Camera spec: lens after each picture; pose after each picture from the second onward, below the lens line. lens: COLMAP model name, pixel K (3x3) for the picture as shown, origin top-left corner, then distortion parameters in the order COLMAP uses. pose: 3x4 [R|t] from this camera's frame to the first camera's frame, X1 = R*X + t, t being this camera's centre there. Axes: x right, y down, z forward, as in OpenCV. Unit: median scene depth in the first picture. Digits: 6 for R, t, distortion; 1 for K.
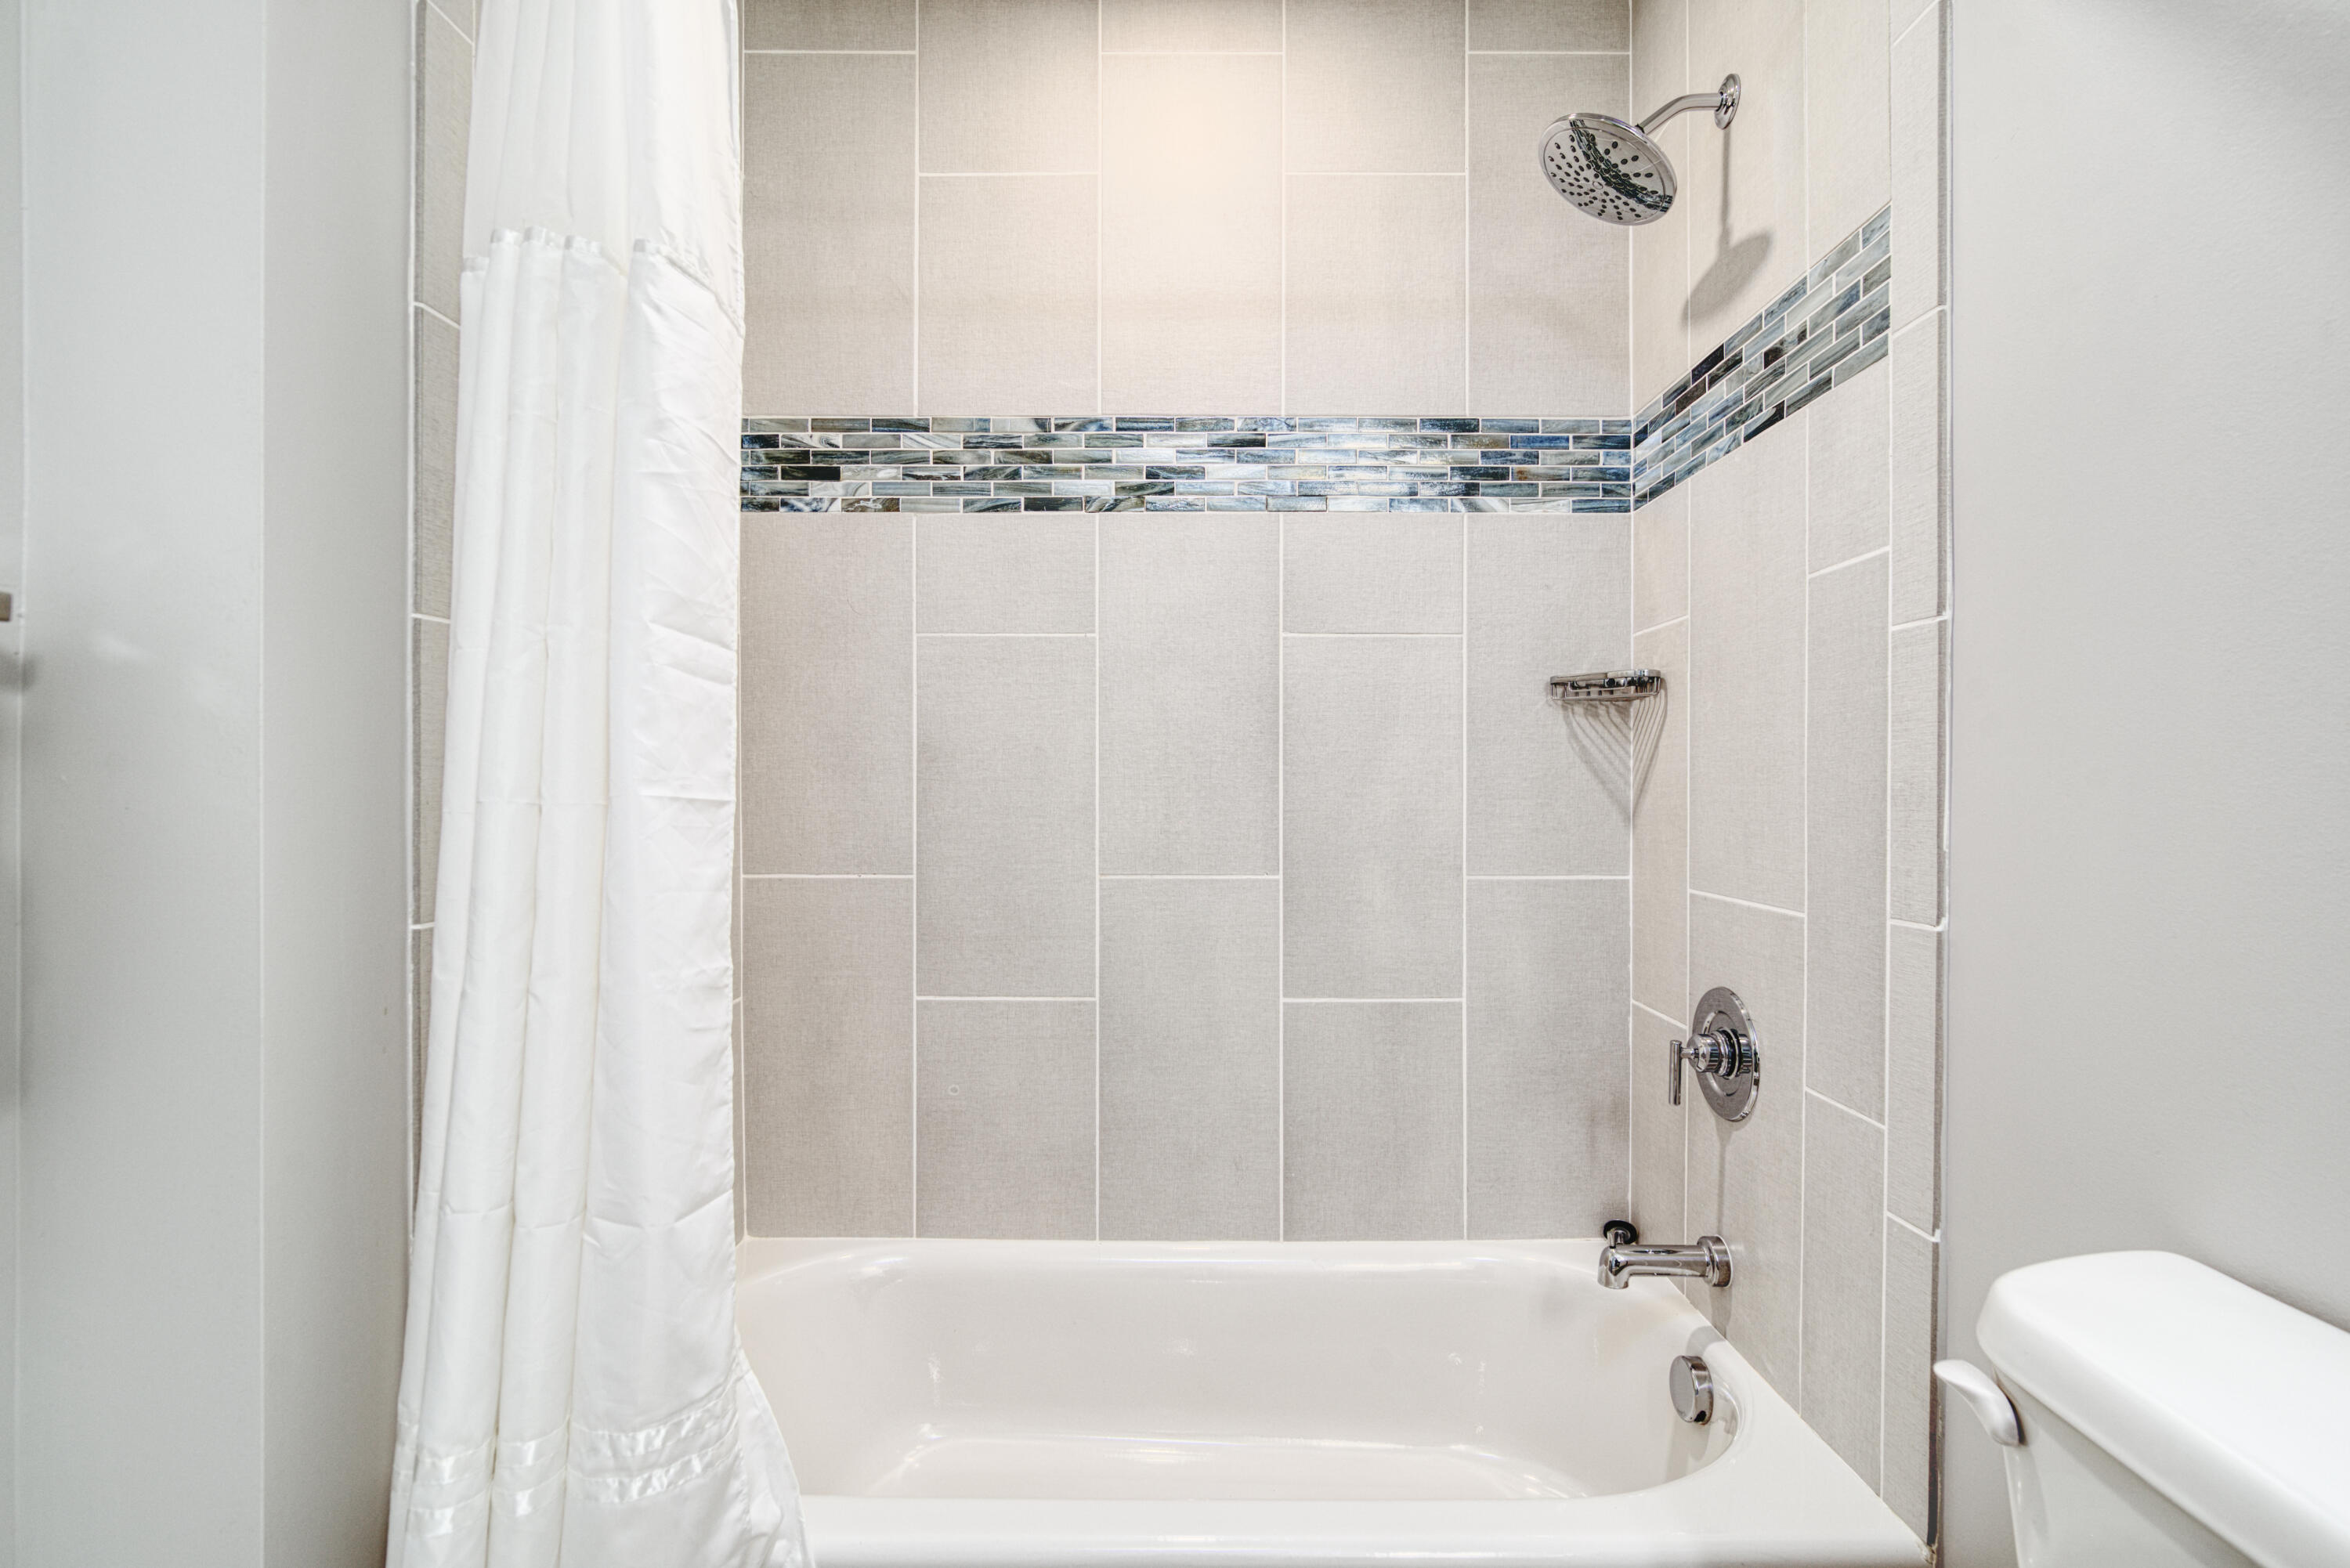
lens RADIAL K [[1115.6, 0, 1156.7], [0, 1115.6, 783.1], [0, 0, 1]] dist [-0.003628, -0.000154]
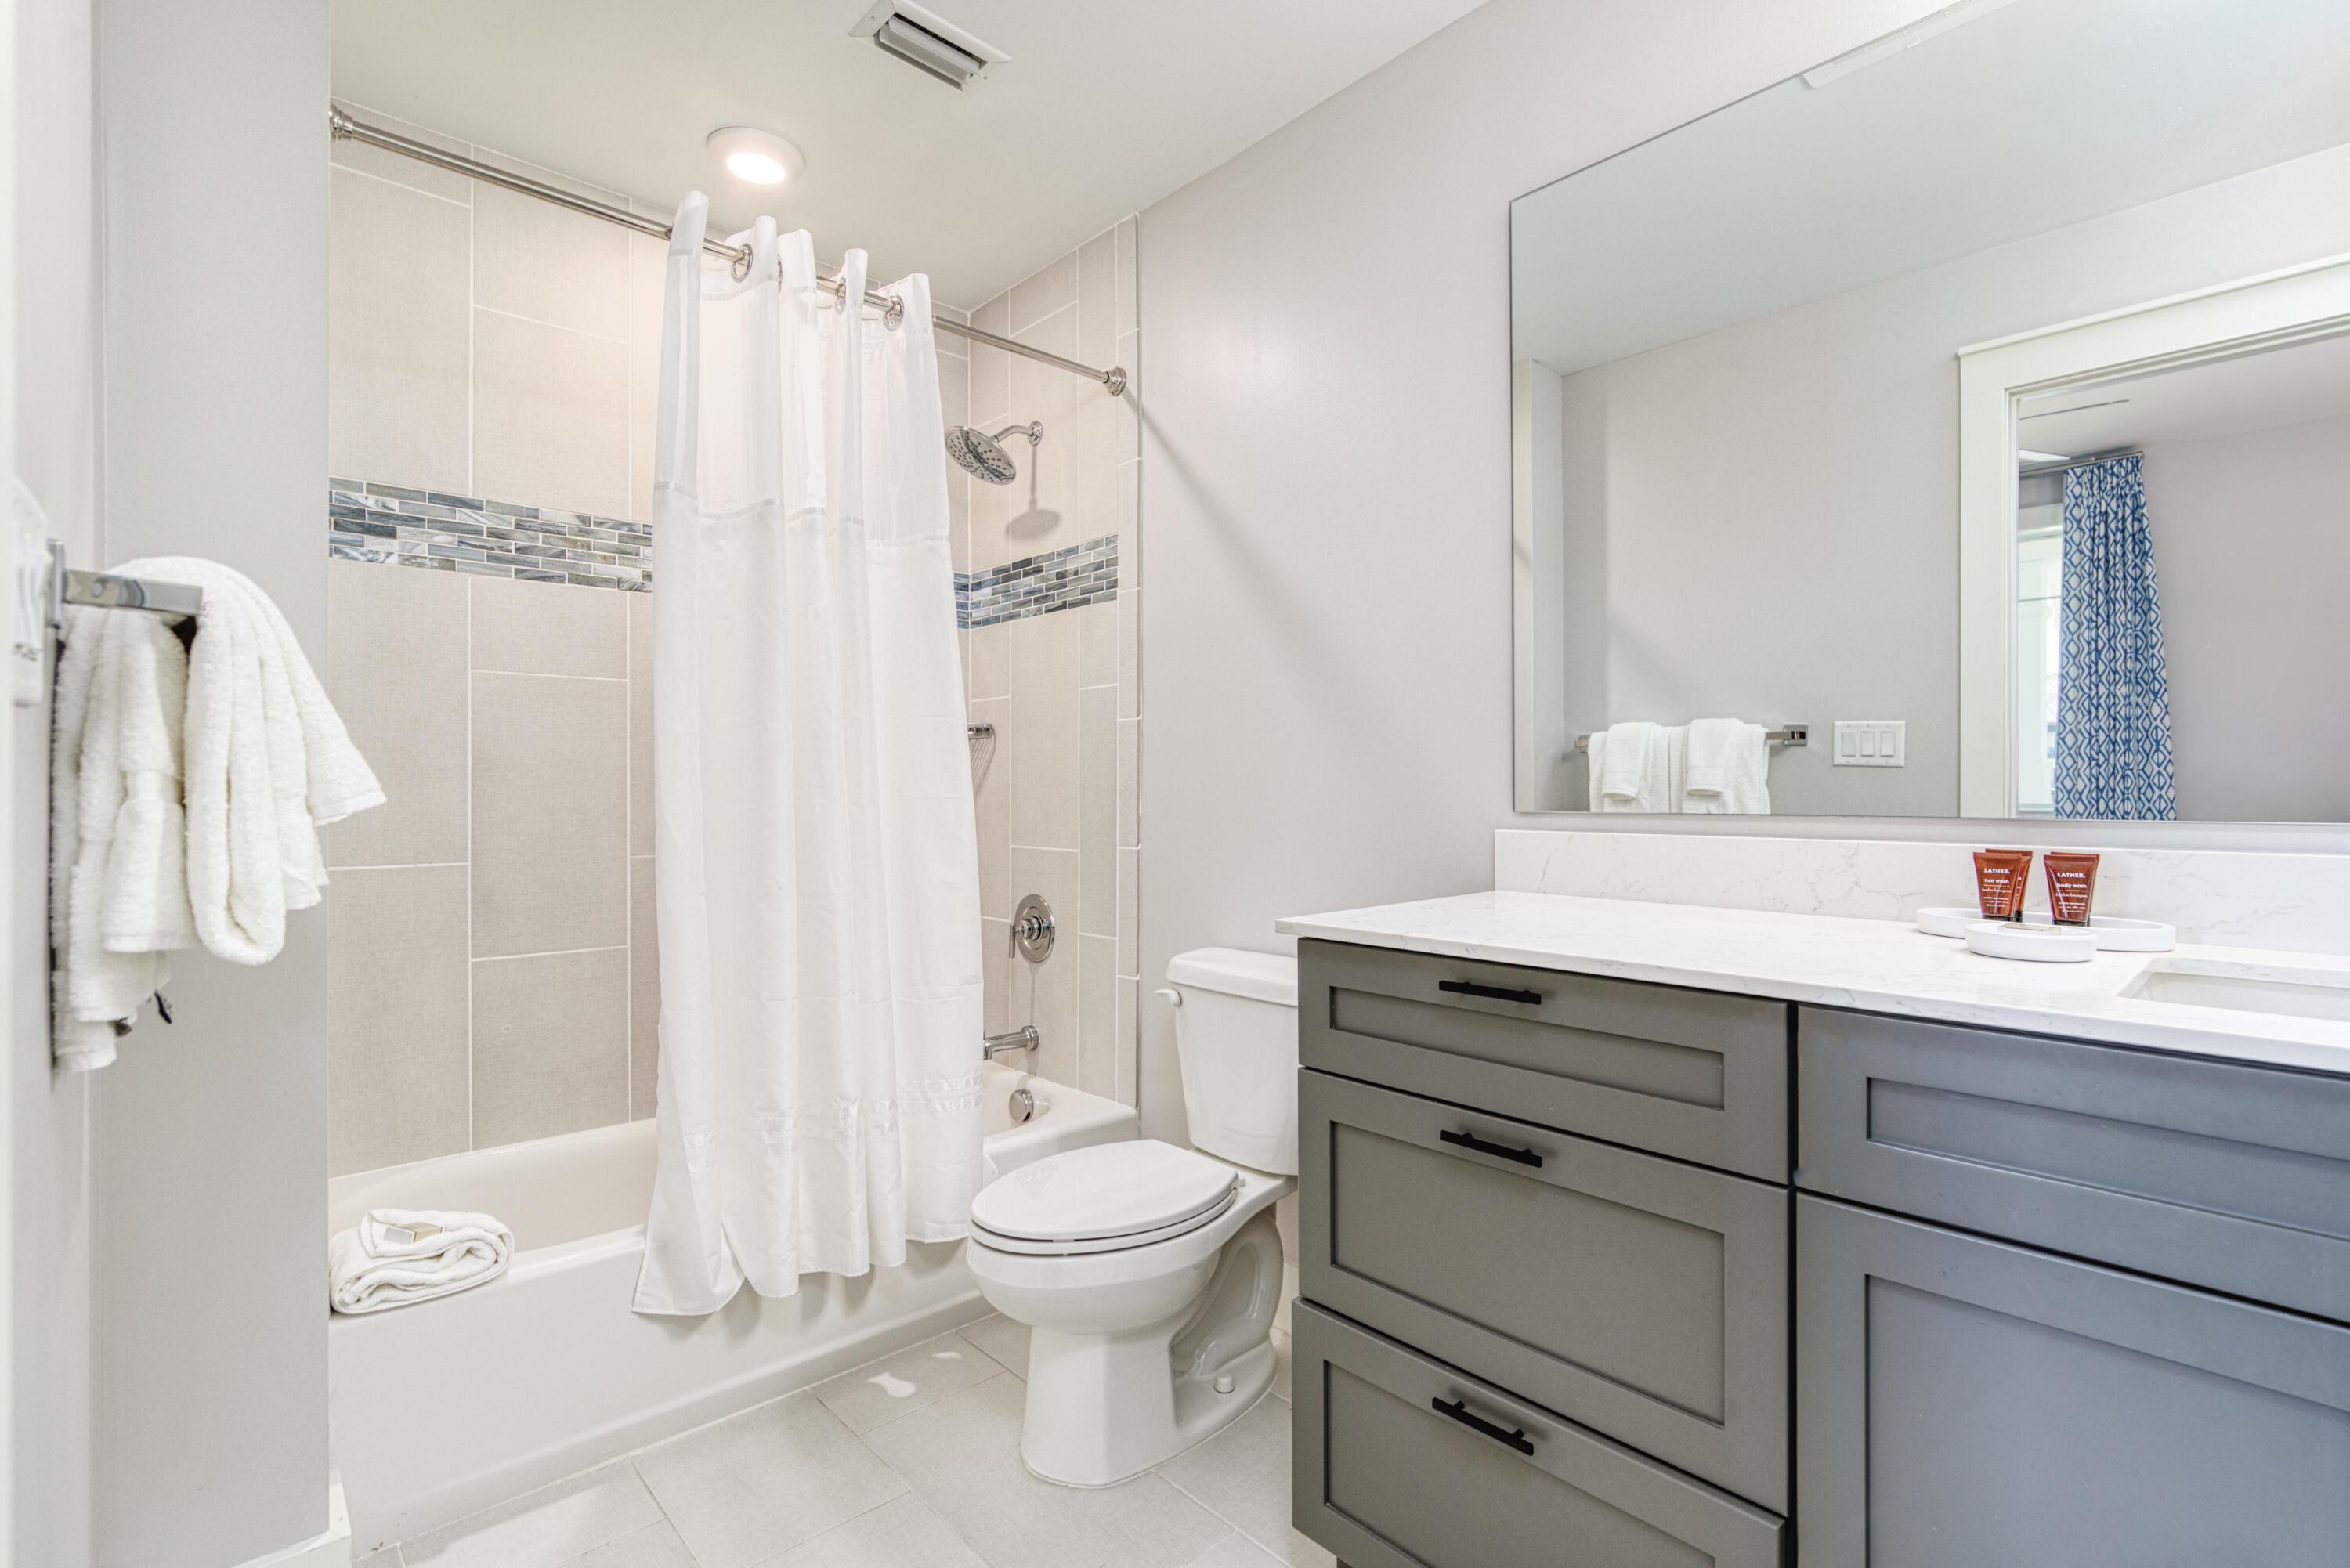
lens RADIAL K [[1115.6, 0, 1156.7], [0, 1115.6, 783.1], [0, 0, 1]] dist [-0.003628, -0.000154]
pose [[0.752371, 0.000665, 0.658739, -0.464068], [0.002181, 0.999991, -0.003501, -0.000331], [-0.658736, 0.004071, 0.752363, -0.454509]]
